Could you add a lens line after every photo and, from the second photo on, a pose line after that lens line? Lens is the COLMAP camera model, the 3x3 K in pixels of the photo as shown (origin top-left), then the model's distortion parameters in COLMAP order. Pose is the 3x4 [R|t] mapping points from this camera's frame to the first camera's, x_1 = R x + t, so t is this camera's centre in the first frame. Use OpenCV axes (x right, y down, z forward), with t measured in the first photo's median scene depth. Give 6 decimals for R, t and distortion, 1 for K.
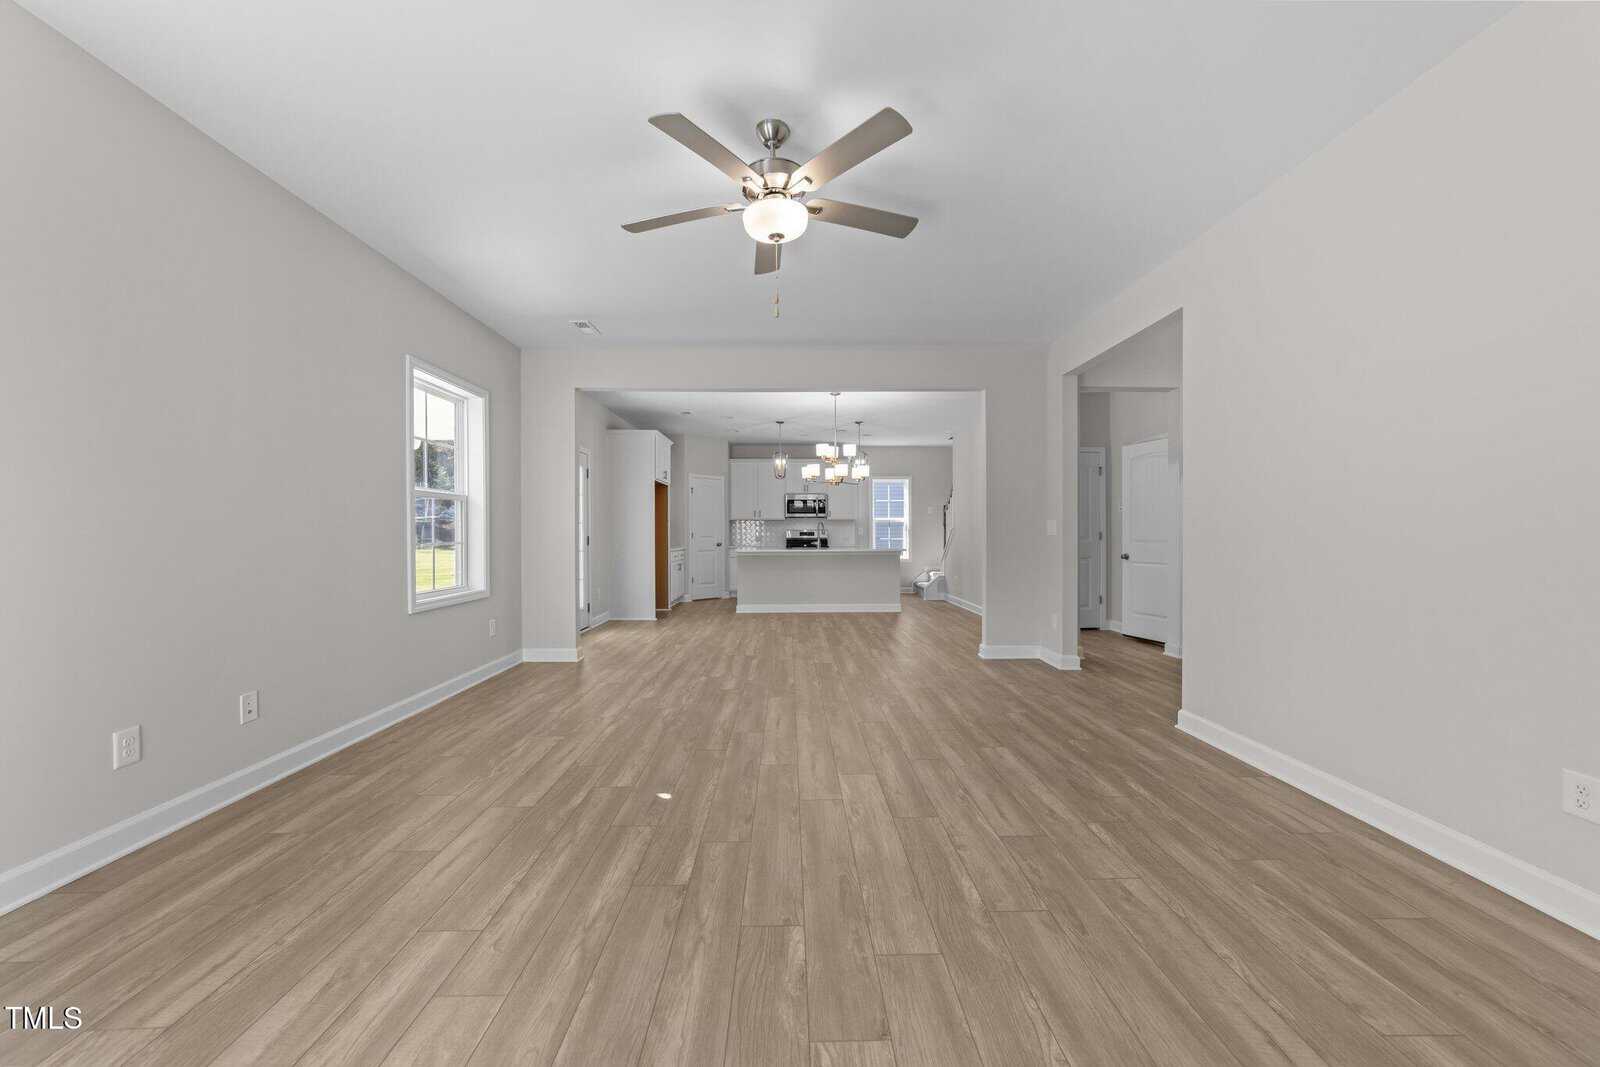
lens RADIAL K [[617.9, 0, 796.2], [0, 617.9, 511.7], [0, 0, 1]] dist [-0.027261, 0.007575]
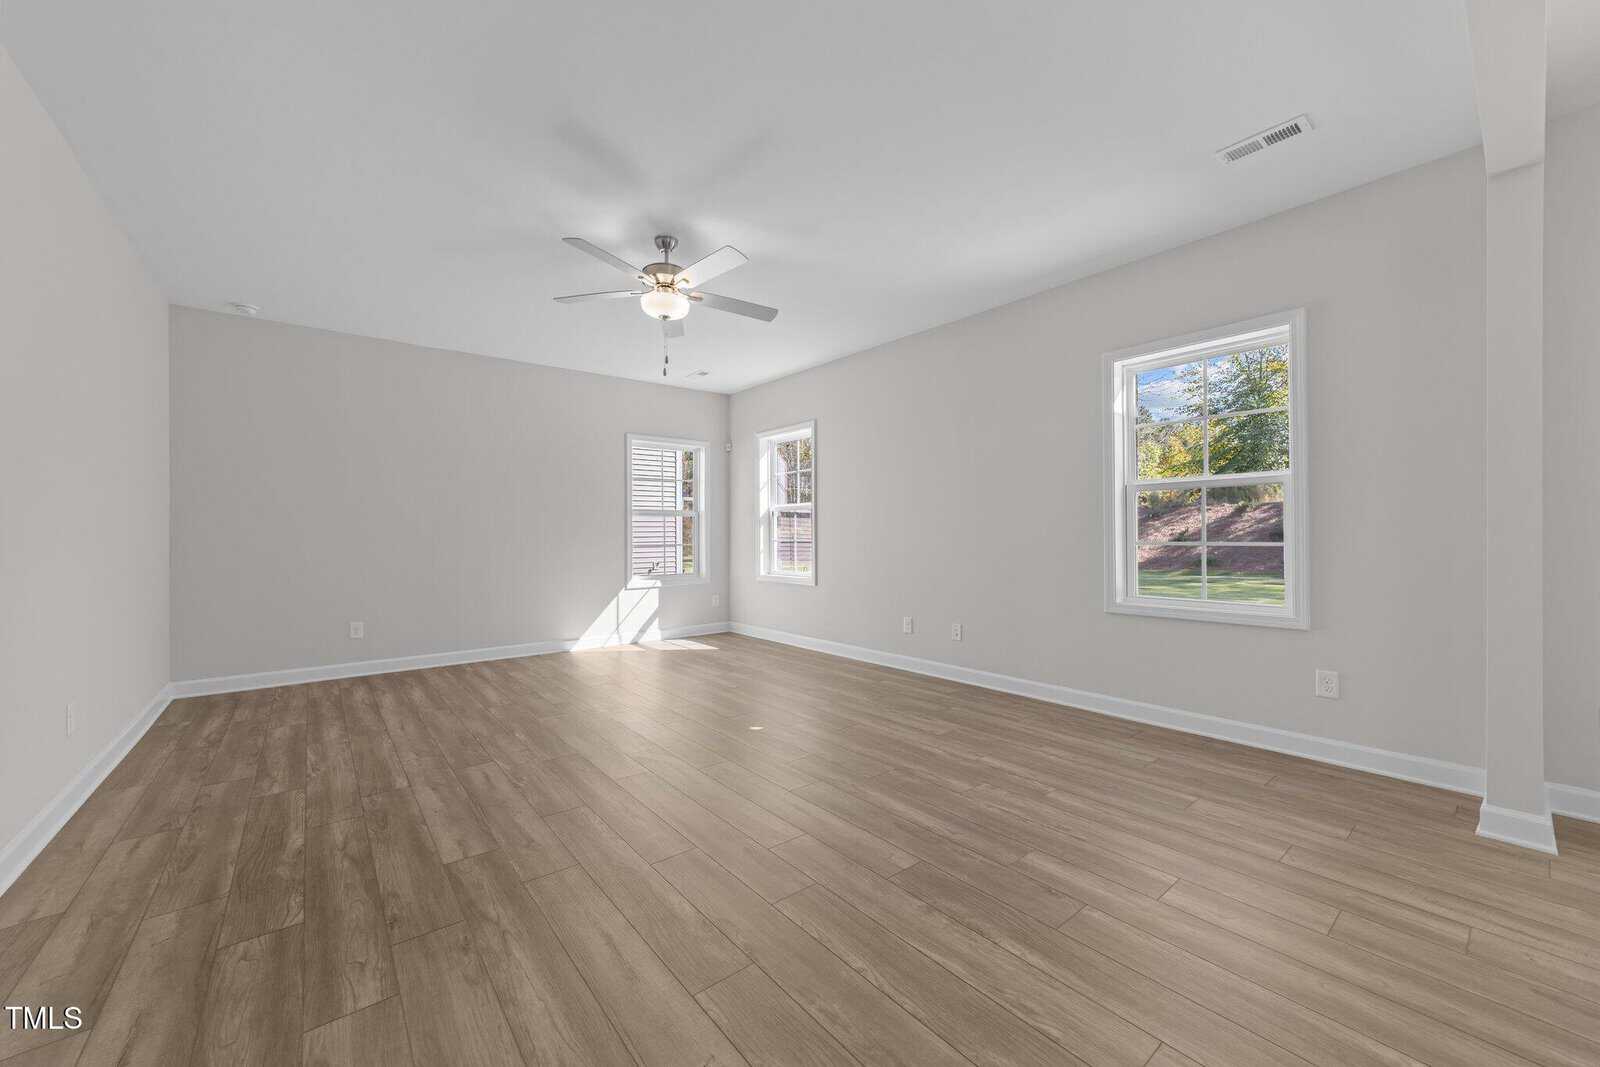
lens RADIAL K [[617.9, 0, 796.2], [0, 617.9, 511.7], [0, 0, 1]] dist [-0.027261, 0.007575]
pose [[-0.795353, -0.017336, -0.605898, 0.402501], [0.024817, 0.997821, -0.061127, 0.056387], [0.605638, -0.063654, -0.793190, 1.602355]]
